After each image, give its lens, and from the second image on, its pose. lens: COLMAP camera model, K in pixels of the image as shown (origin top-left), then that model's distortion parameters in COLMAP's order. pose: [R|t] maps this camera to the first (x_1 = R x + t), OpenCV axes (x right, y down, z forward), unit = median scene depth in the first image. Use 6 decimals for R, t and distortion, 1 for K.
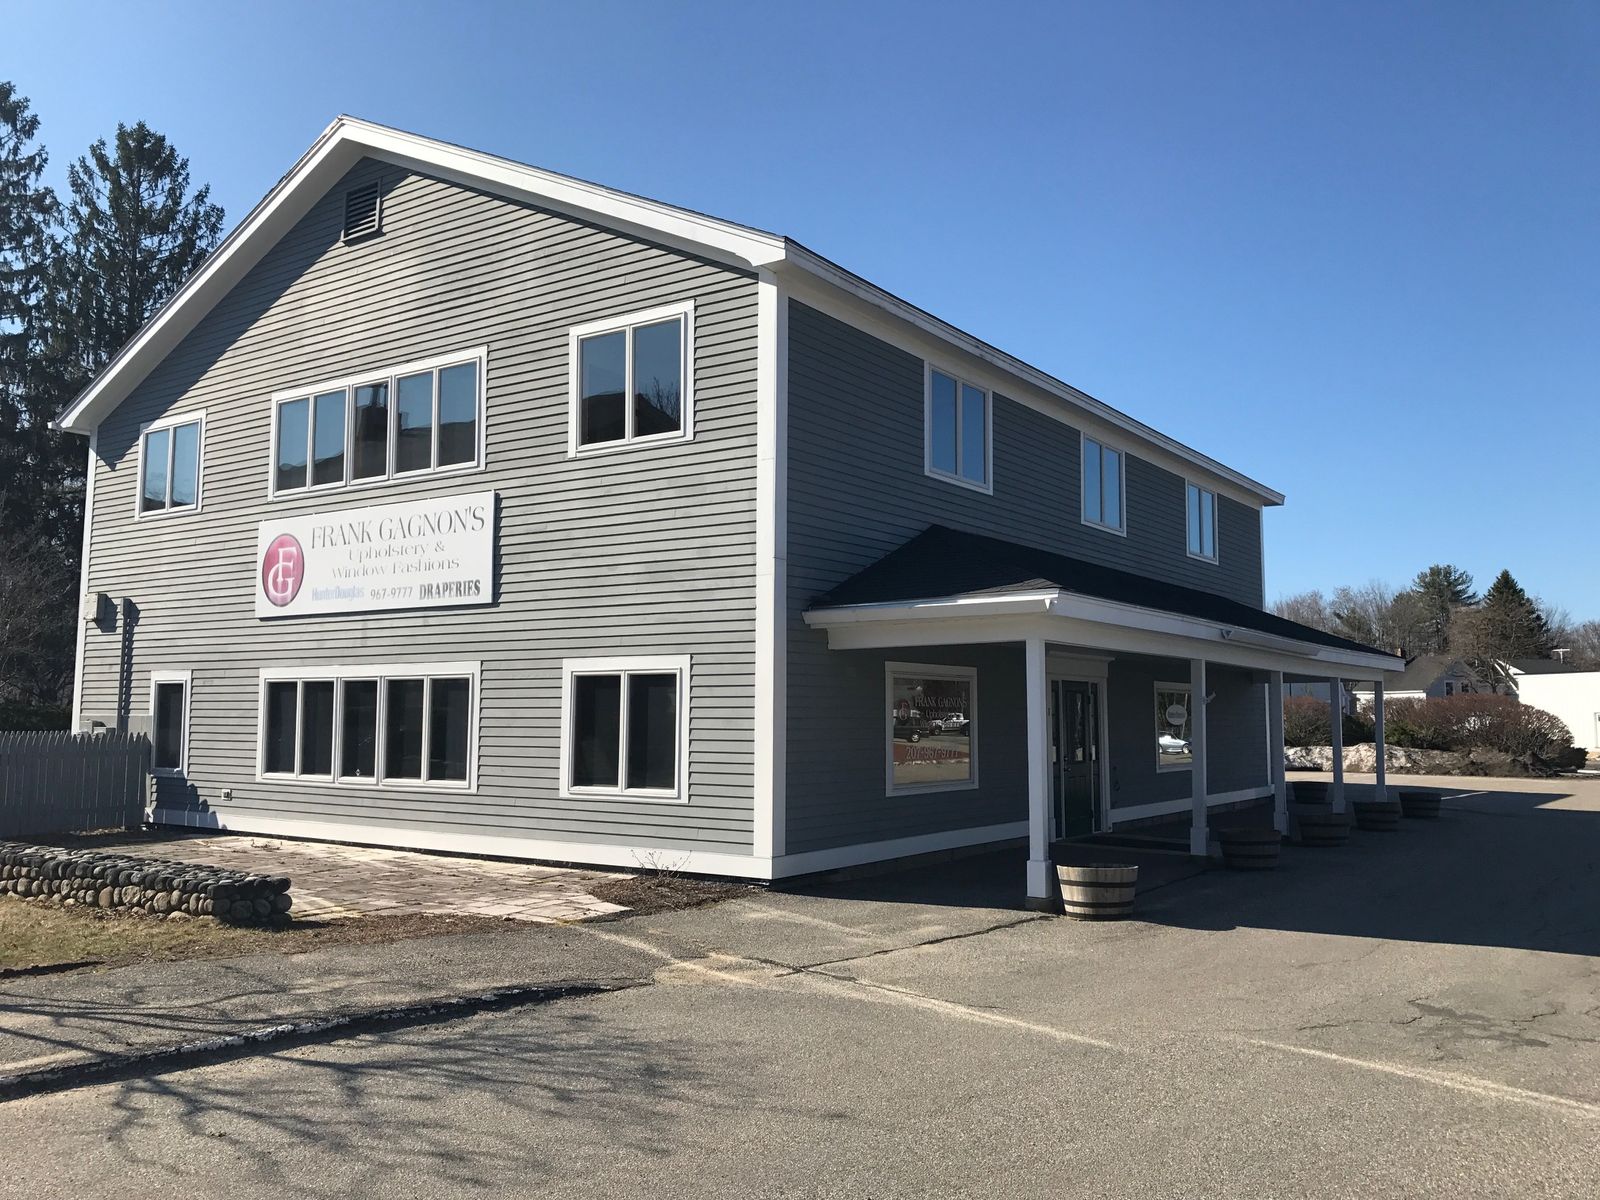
lens RADIAL K [[1307.5, 0, 800.0], [0, 1307.5, 600.0], [0, 0, 1]] dist [0.130852, -0.218759]
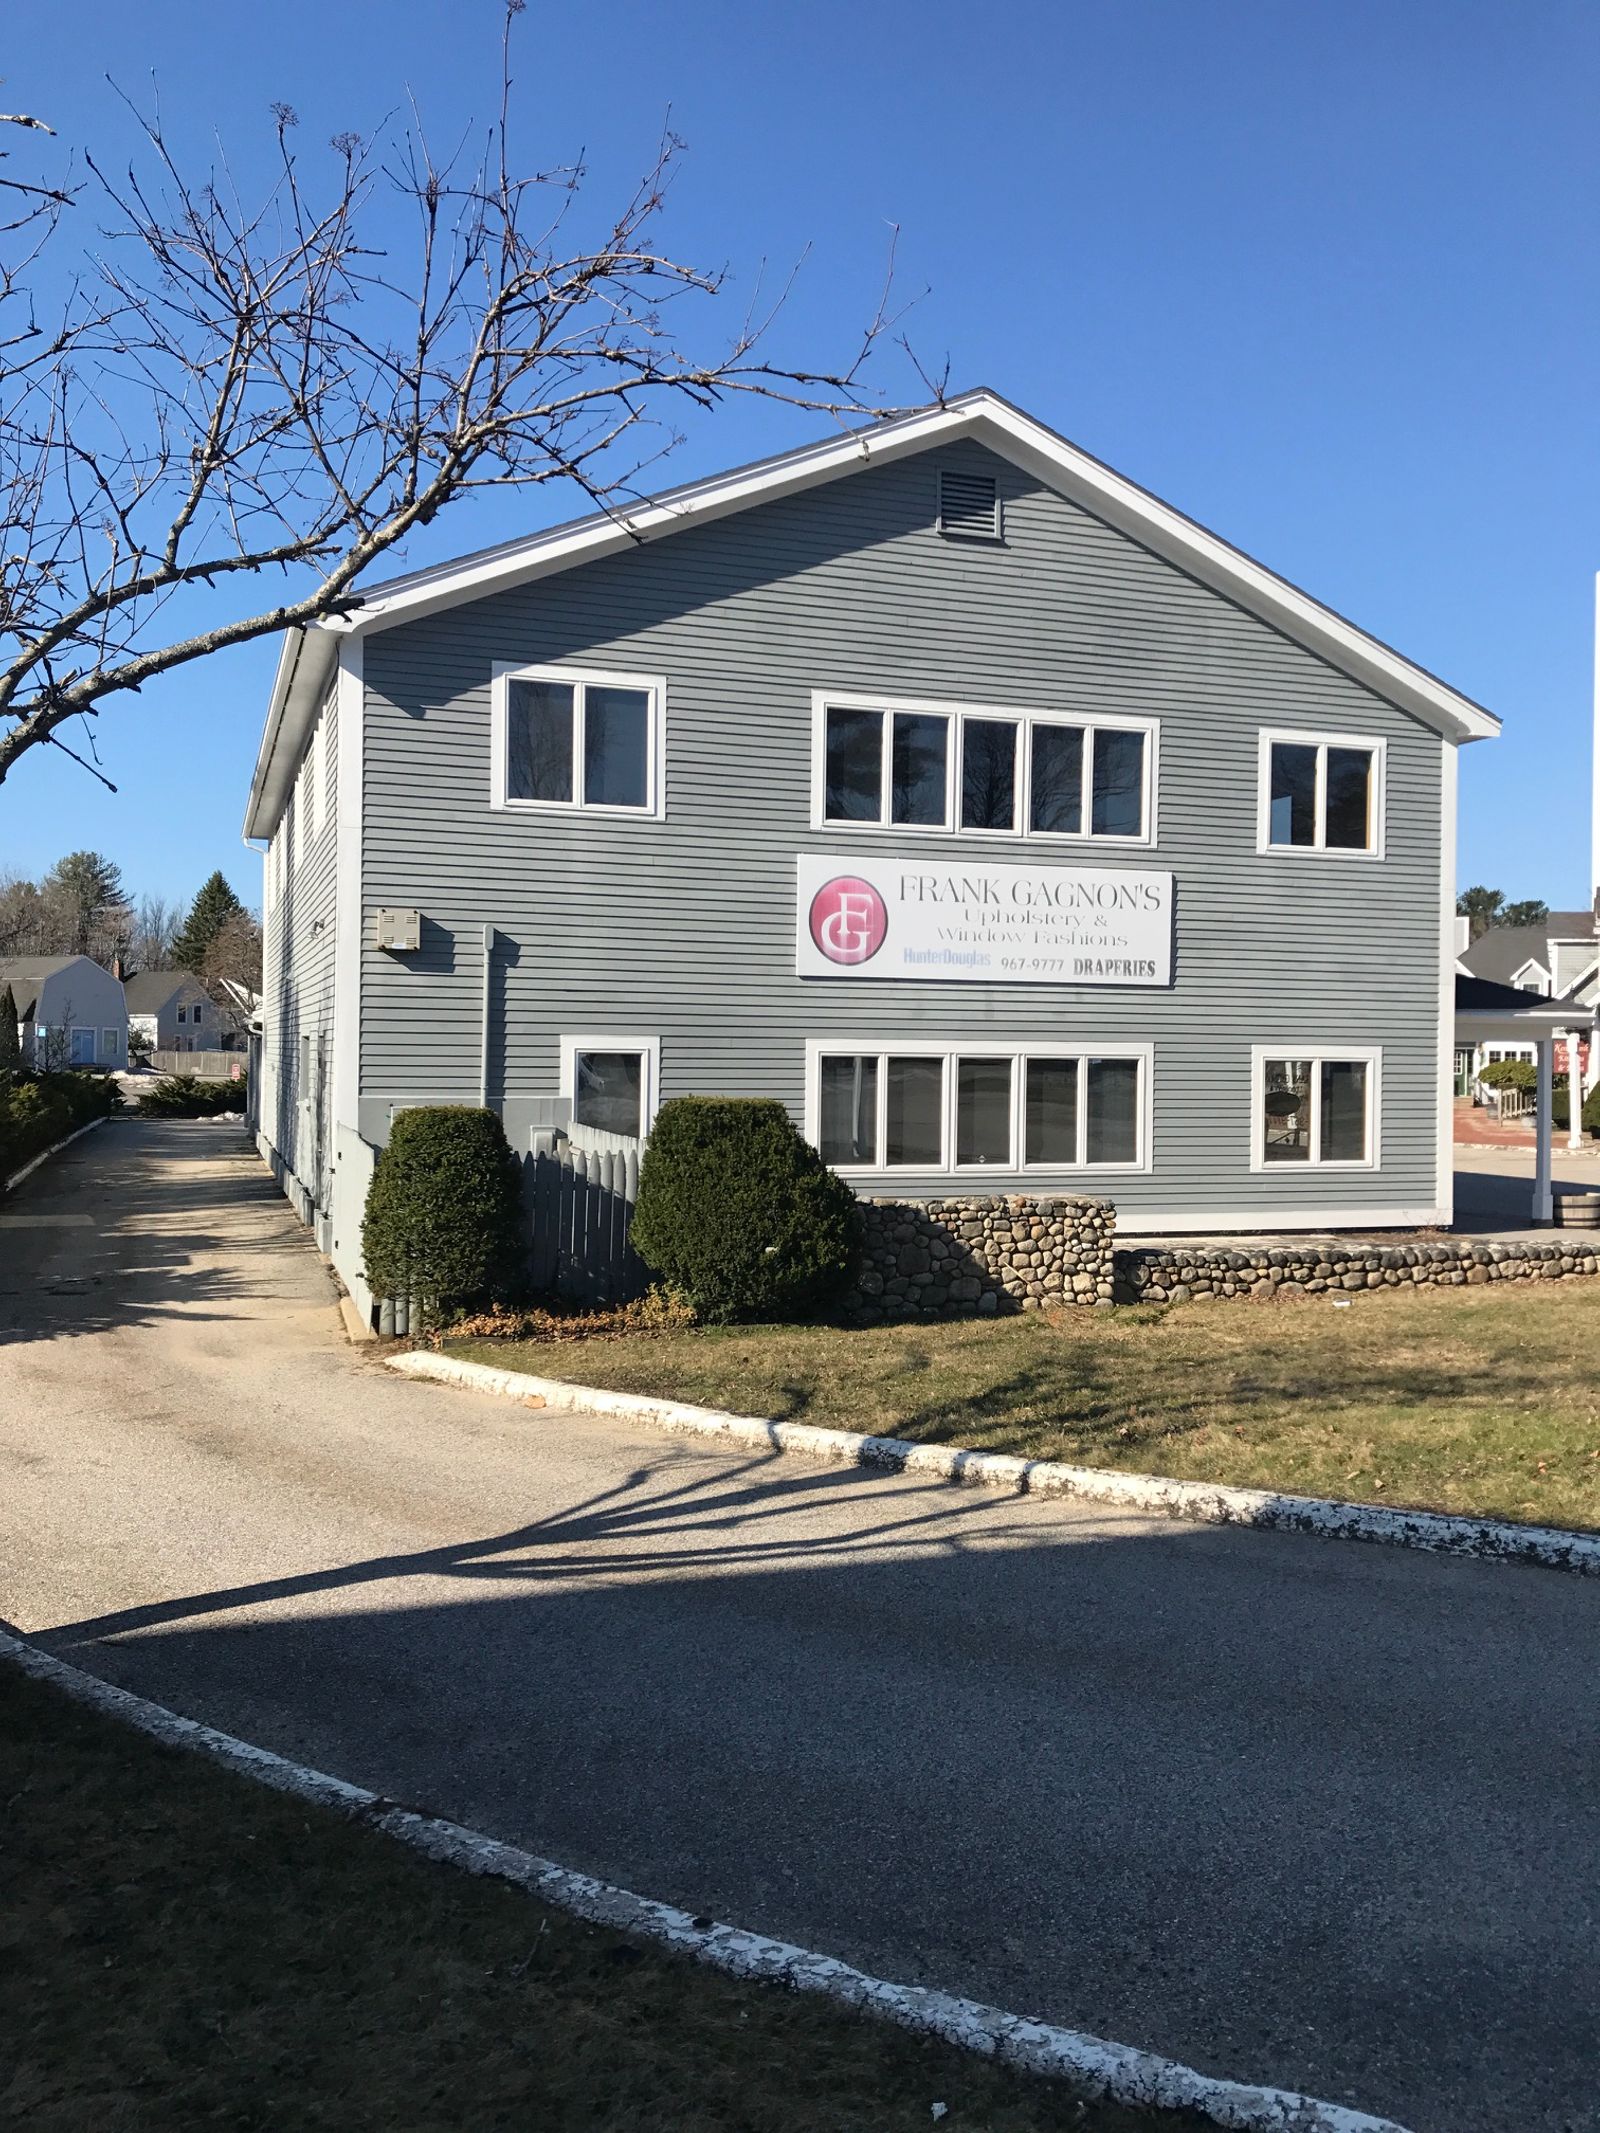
lens RADIAL K [[1743.1, 0, 800.0], [0, 1743.1, 1066.5], [0, 0, 1]] dist [0.130852, -0.218759]
pose [[0.565223, -0.006486, 0.824912, -1.421112], [-0.080646, 0.994745, 0.063080, 0.001848], [-0.820986, -0.102180, 0.561730, 0.450119]]
